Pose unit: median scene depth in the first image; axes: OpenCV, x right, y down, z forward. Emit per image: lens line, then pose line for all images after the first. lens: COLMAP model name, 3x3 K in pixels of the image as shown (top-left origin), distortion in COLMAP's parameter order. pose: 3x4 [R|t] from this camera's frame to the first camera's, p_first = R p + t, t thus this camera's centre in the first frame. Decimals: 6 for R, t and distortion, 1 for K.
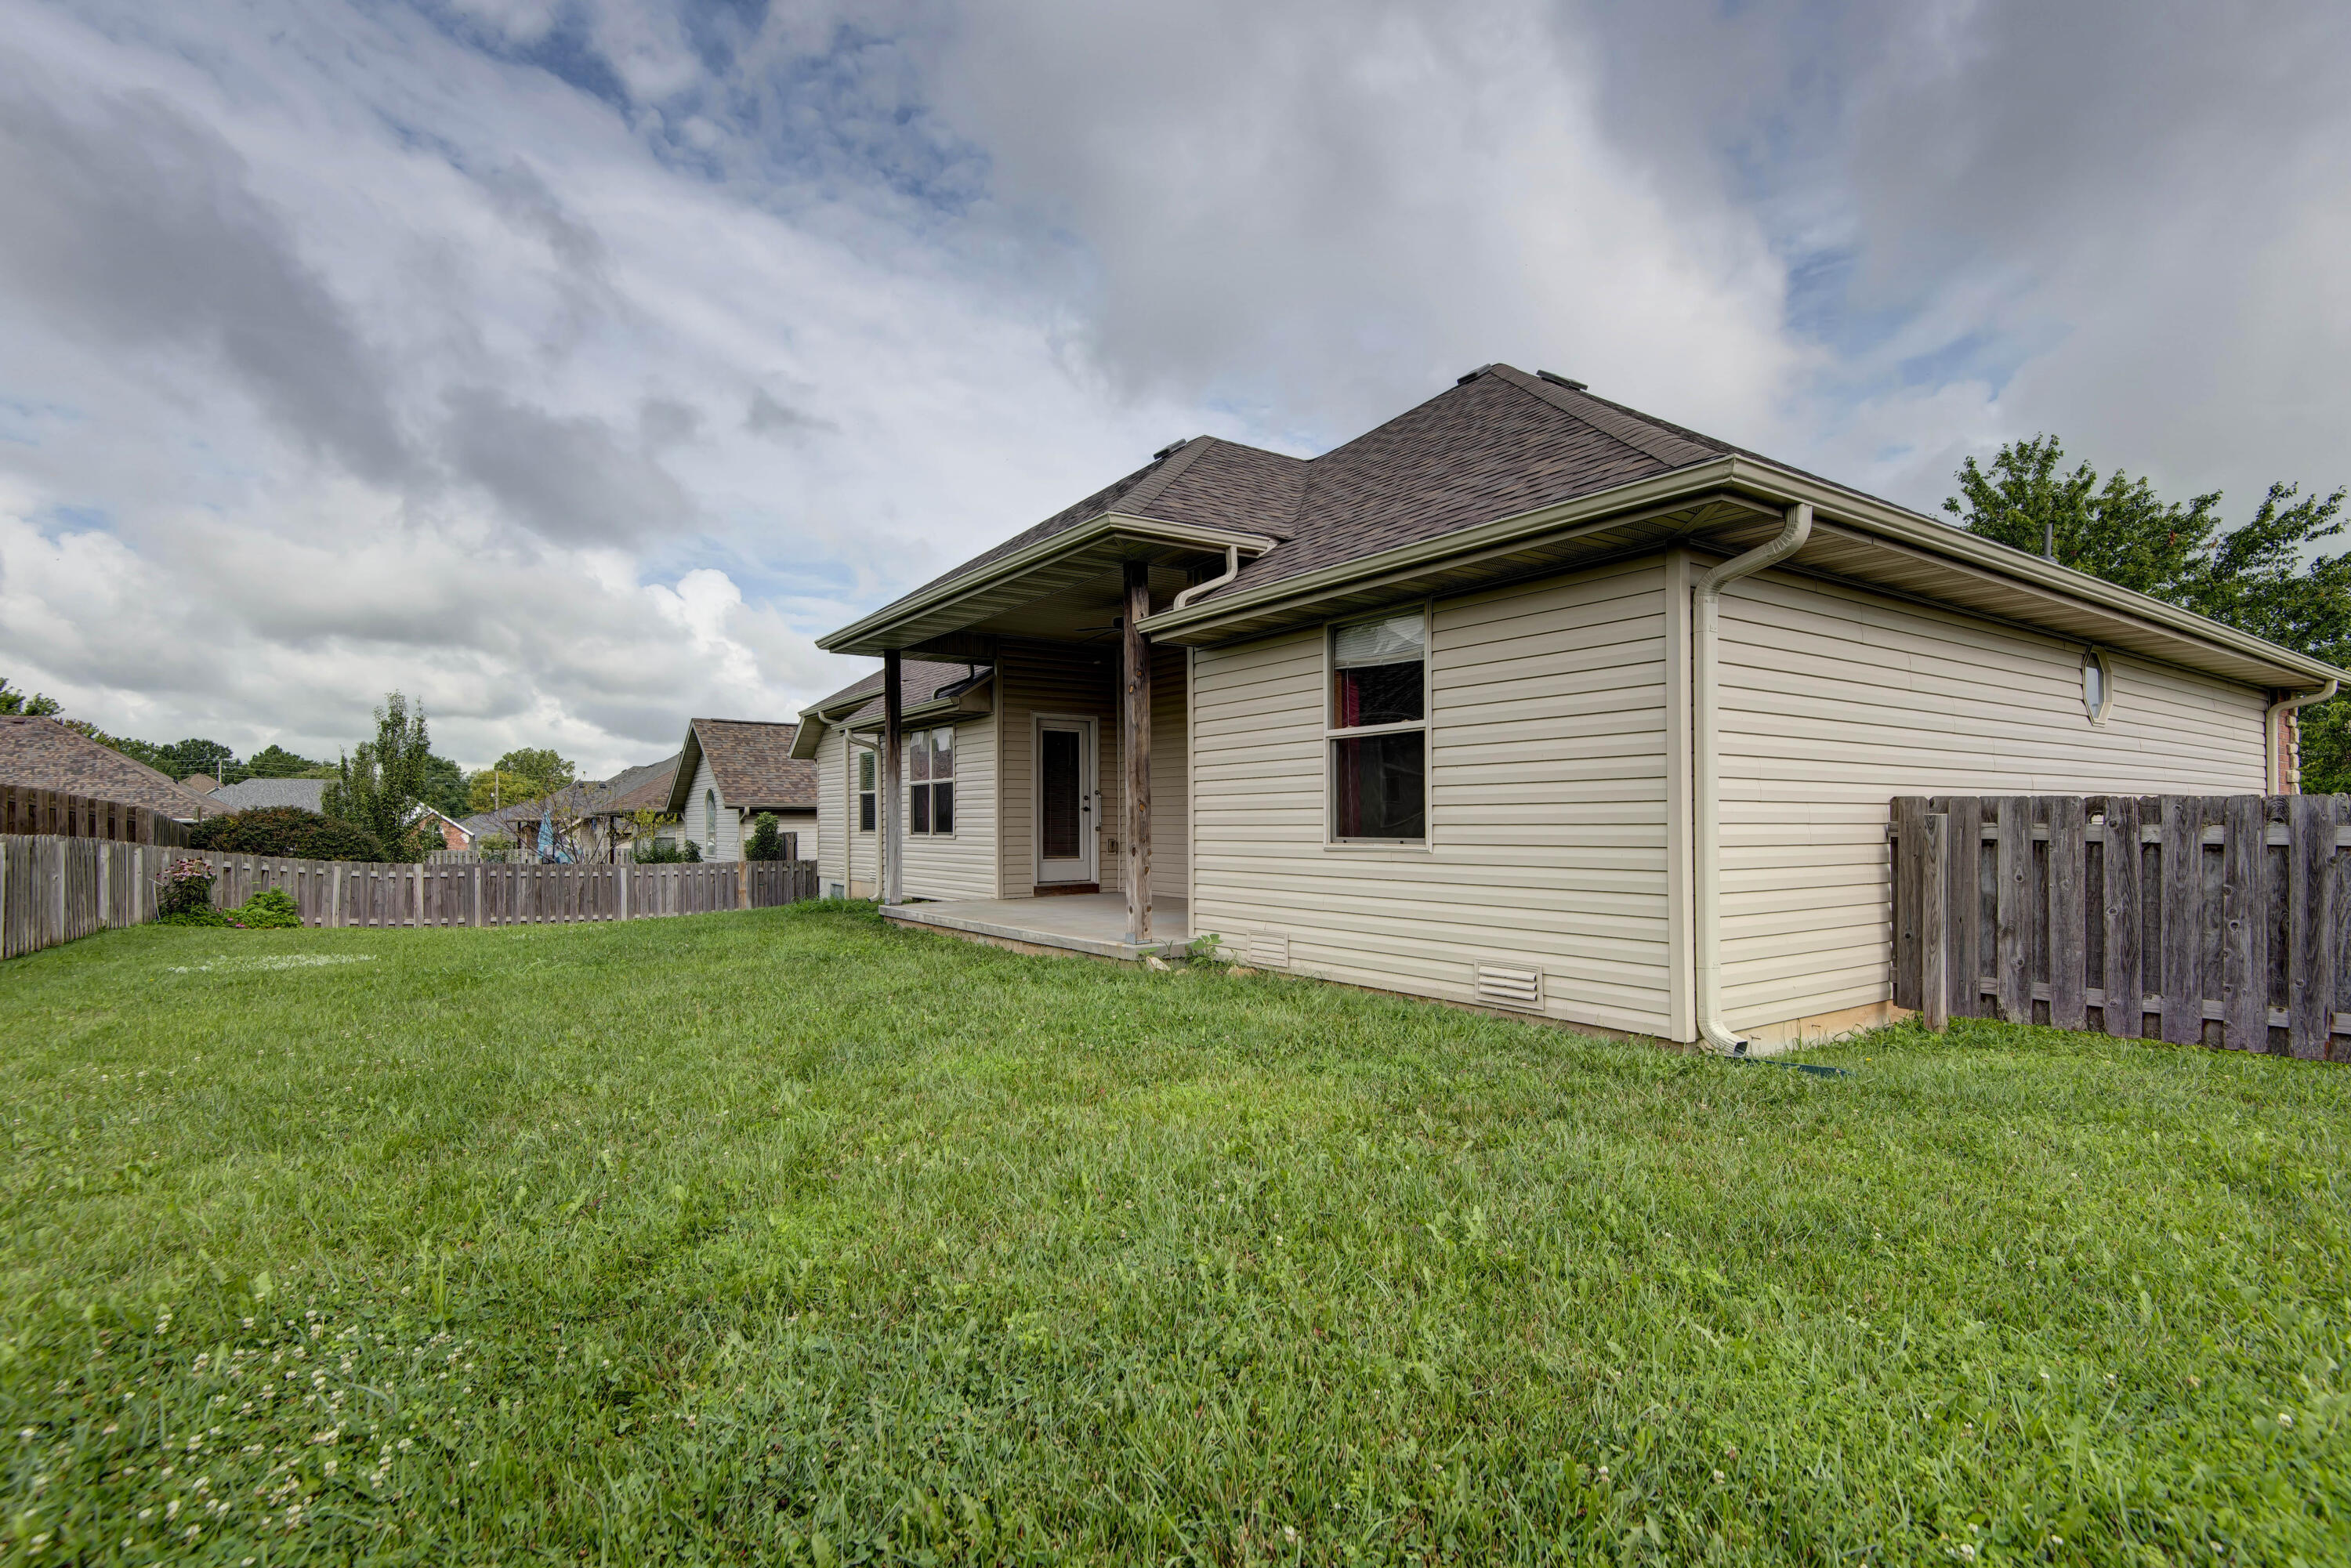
lens RADIAL K [[1099.4, 0, 1224.9], [0, 1099.4, 832.2], [0, 0, 1]] dist [0.016741, -0.013131]
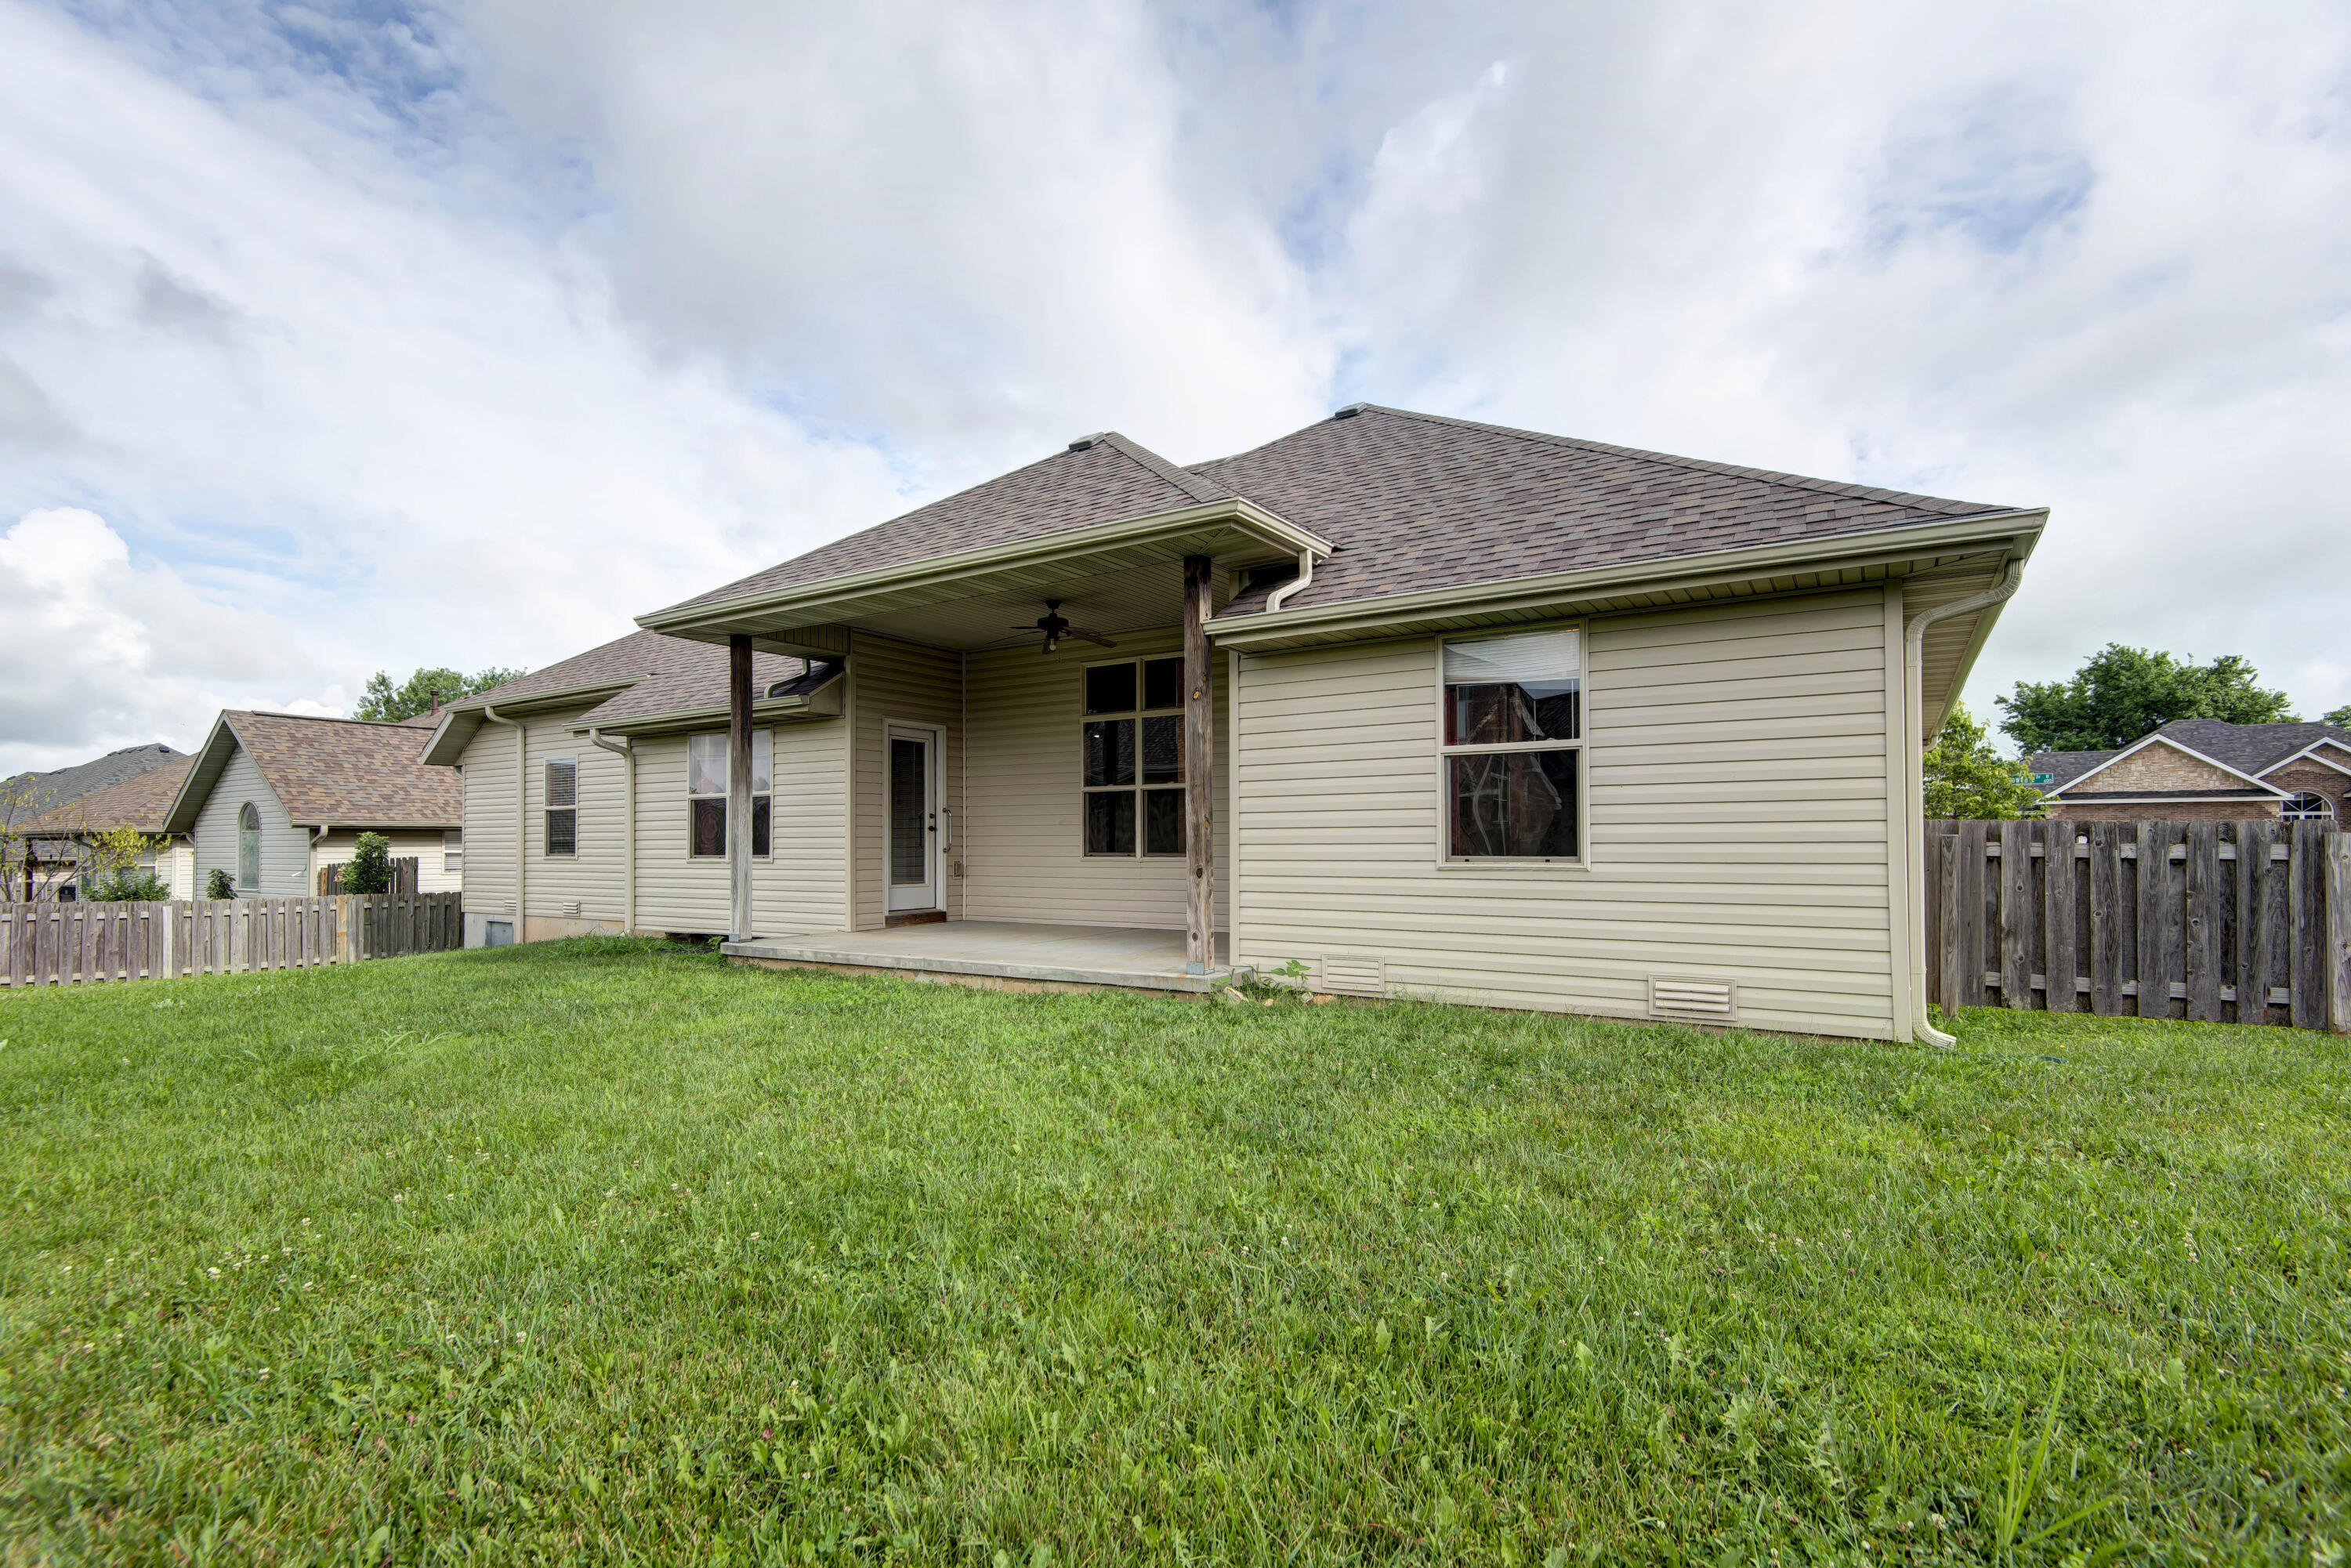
lens RADIAL K [[1099.4, 0, 1181.4], [0, 1099.4, 829.0], [0, 0, 1]] dist [0.016741, -0.013131]
pose [[0.934036, 0.006552, 0.357119, -0.431950], [0.002878, 0.999661, -0.025866, 0.004601], [-0.357168, 0.025188, 0.933701, 0.159130]]
